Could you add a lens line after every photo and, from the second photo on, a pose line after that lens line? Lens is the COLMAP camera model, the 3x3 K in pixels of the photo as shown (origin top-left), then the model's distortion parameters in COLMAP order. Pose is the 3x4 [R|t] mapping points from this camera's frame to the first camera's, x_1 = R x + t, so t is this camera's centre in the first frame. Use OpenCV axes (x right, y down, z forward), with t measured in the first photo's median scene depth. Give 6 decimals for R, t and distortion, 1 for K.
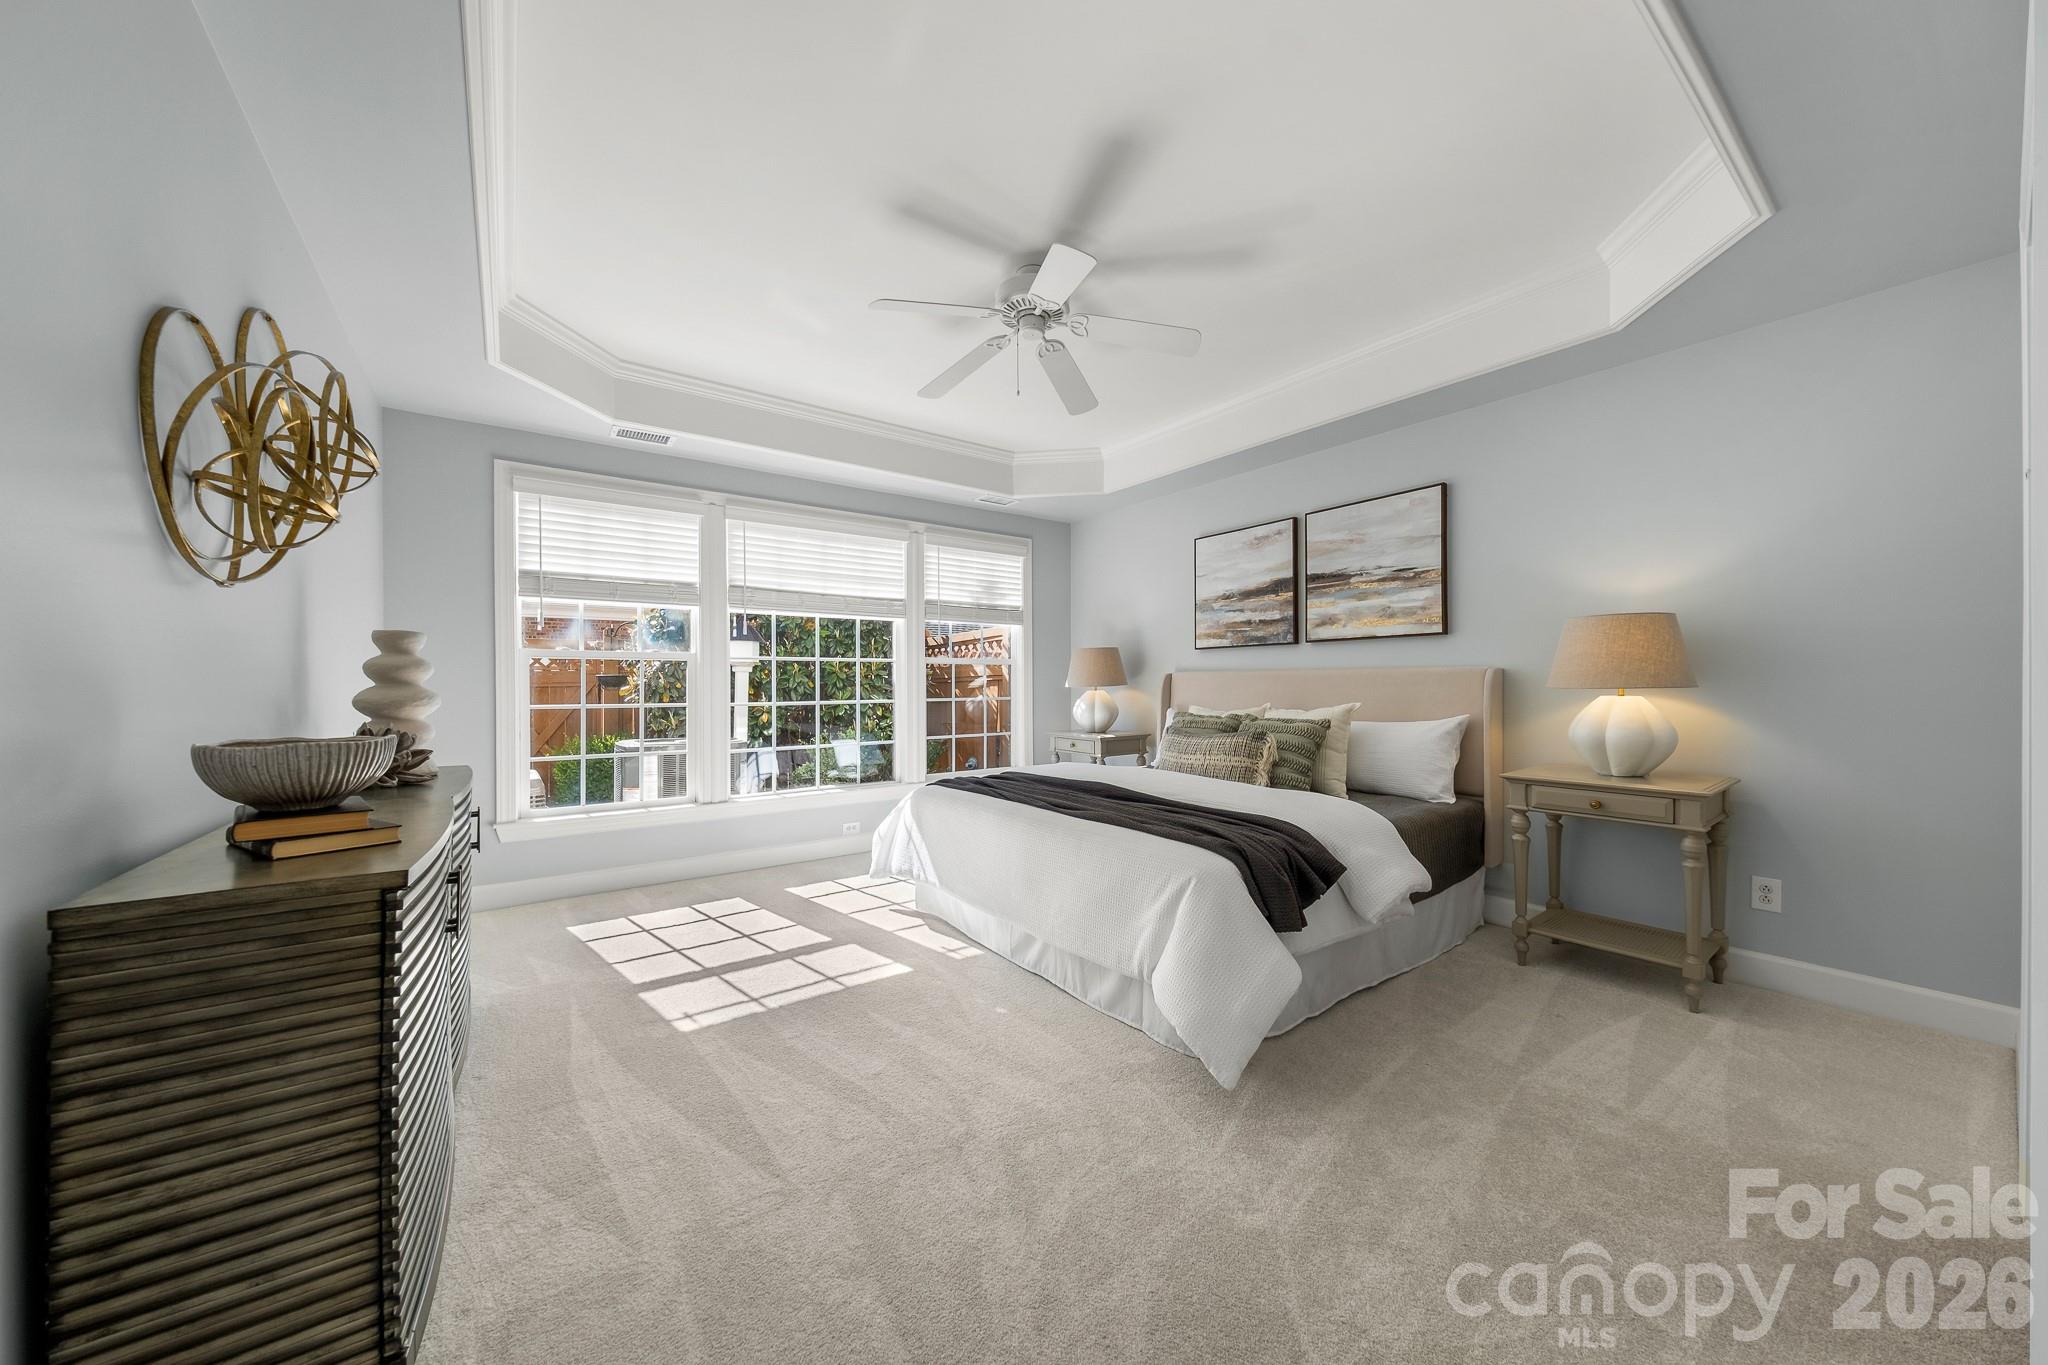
lens RADIAL K [[708.2, 0, 1023.8], [0, 708.2, 691.6], [0, 0, 1]] dist [-0.000471, -0.000493]
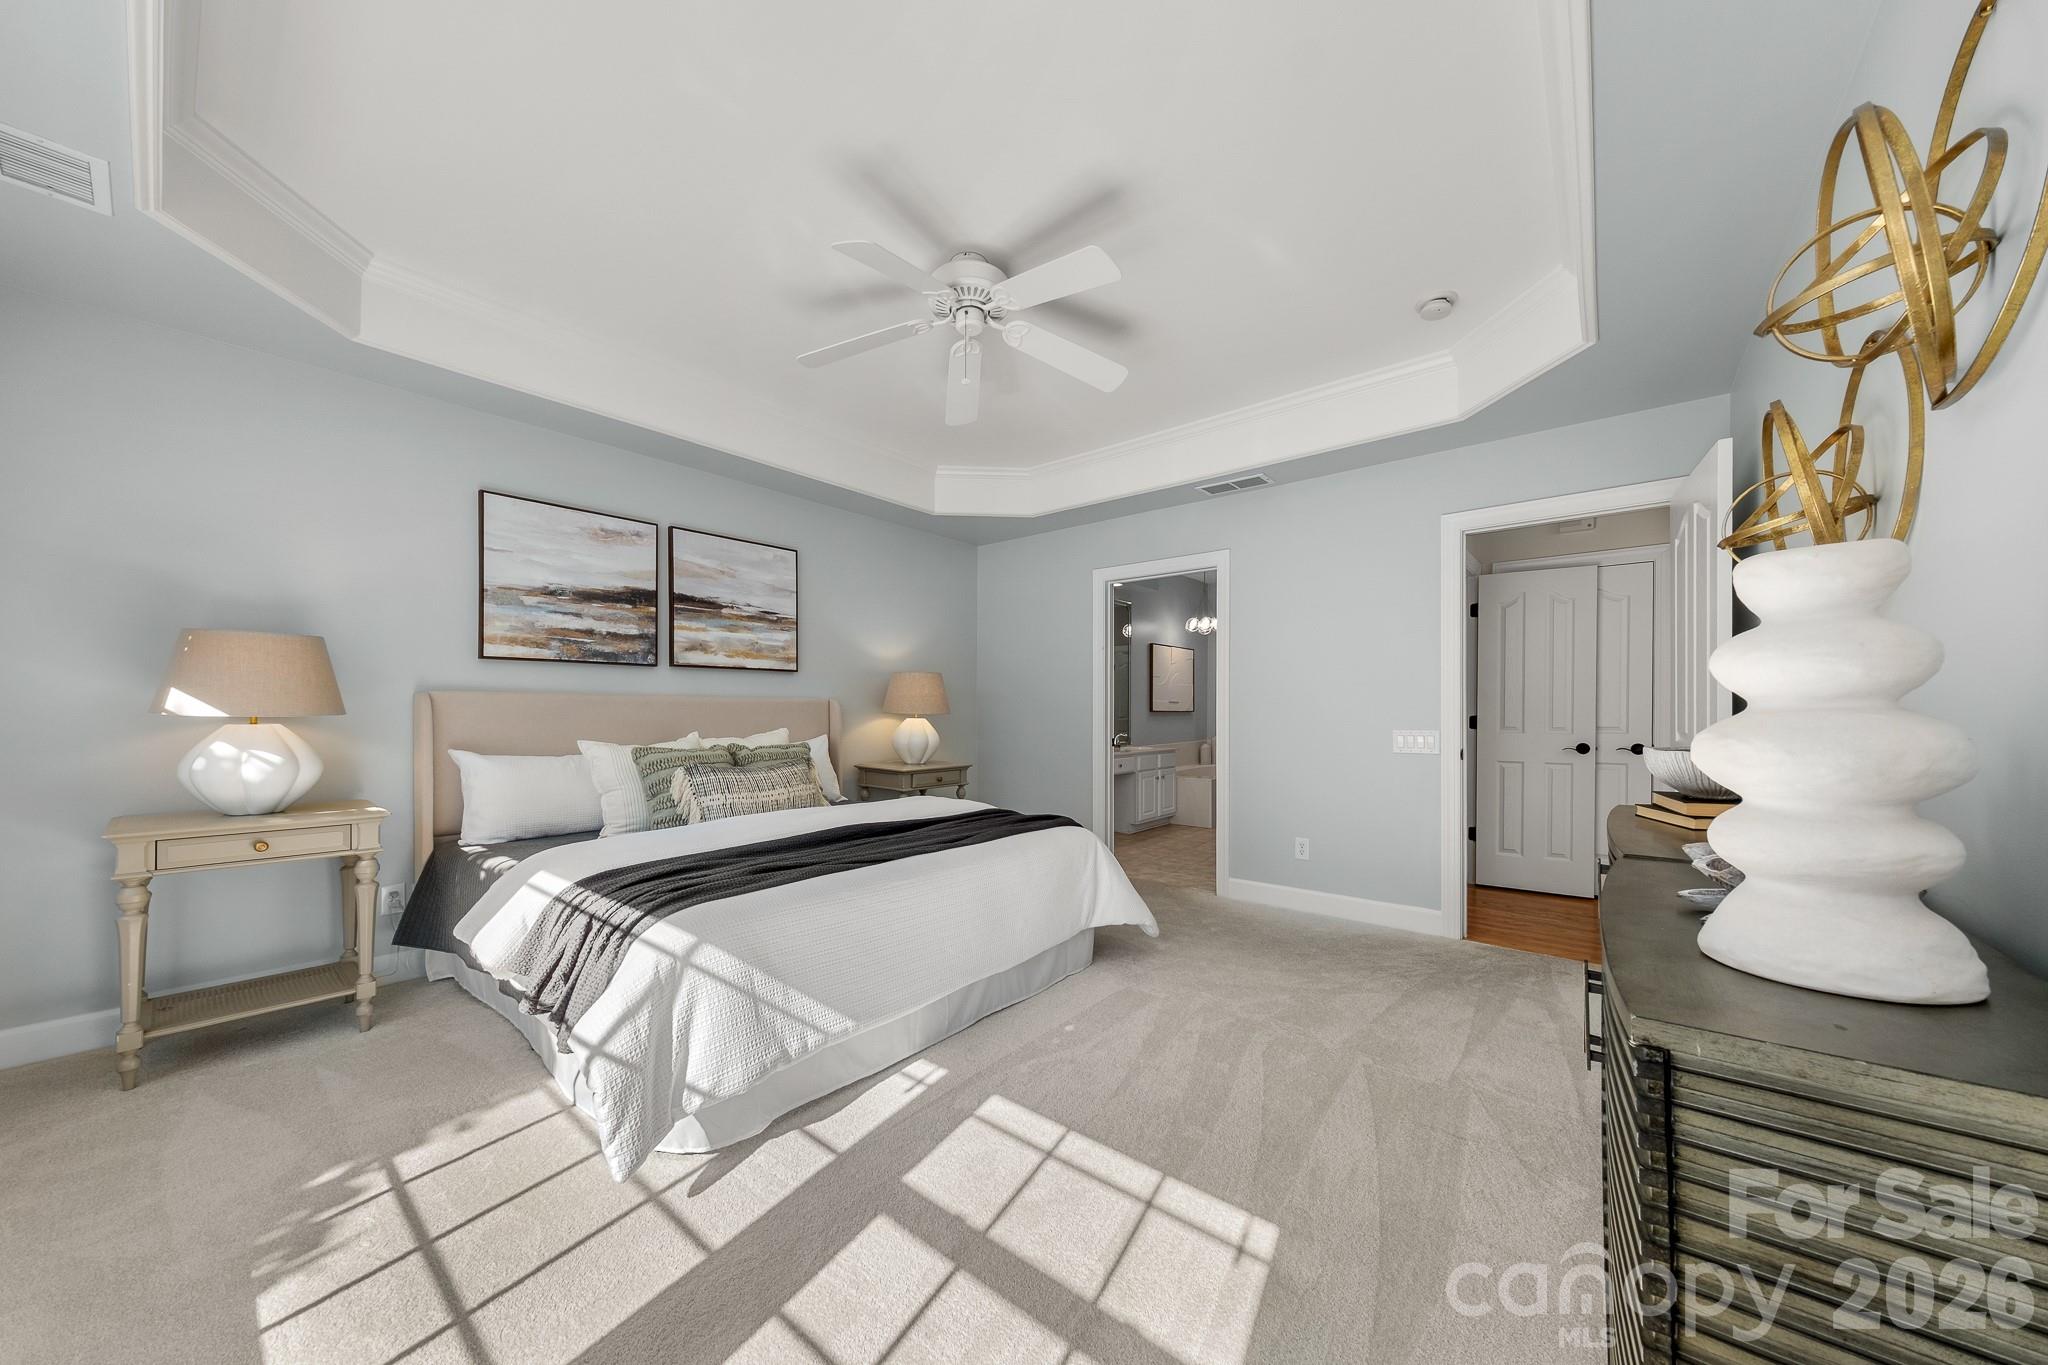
lens RADIAL K [[708.2, 0, 1027.3], [0, 708.2, 709.8], [0, 0, 1]] dist [-0.000471, -0.000493]
pose [[-0.258690, 0.008441, 0.965923, -0.617894], [0.011378, 0.999919, -0.005691, -0.002537], [-0.965893, 0.009518, -0.258765, 0.808097]]
